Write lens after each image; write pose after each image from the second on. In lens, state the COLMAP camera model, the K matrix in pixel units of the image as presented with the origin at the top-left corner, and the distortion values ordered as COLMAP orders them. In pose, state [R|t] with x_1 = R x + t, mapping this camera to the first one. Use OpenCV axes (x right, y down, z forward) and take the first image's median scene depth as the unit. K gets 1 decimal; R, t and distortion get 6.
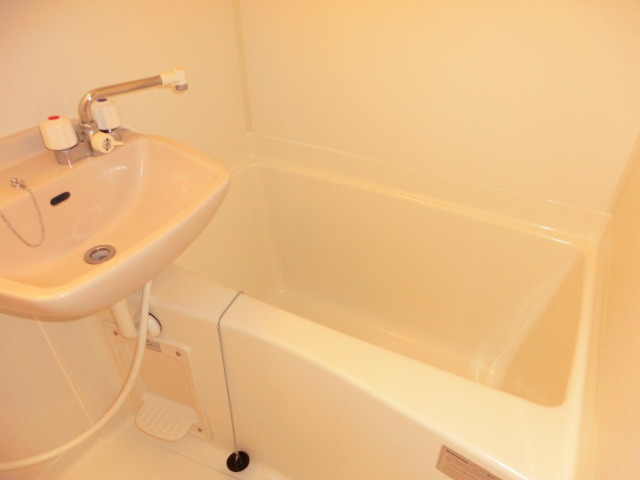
lens RADIAL K [[456.6, 0, 320.0], [0, 456.6, 240.0], [0, 0, 1]] dist [-0.022148, 0.000989]
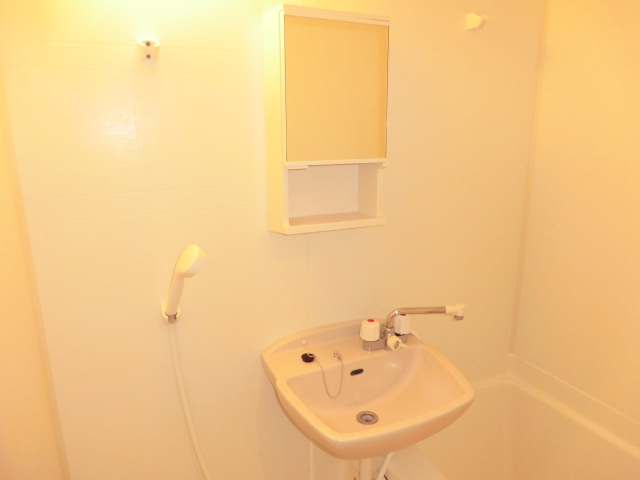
lens RADIAL K [[456.6, 0, 320.0], [0, 456.6, 240.0], [0, 0, 1]] dist [-0.022148, 0.000989]
pose [[0.792589, 0.161352, -0.588020, 0.139493], [-0.352732, 0.907945, -0.226307, -0.096735], [0.497375, 0.386782, 0.776542, -0.380106]]
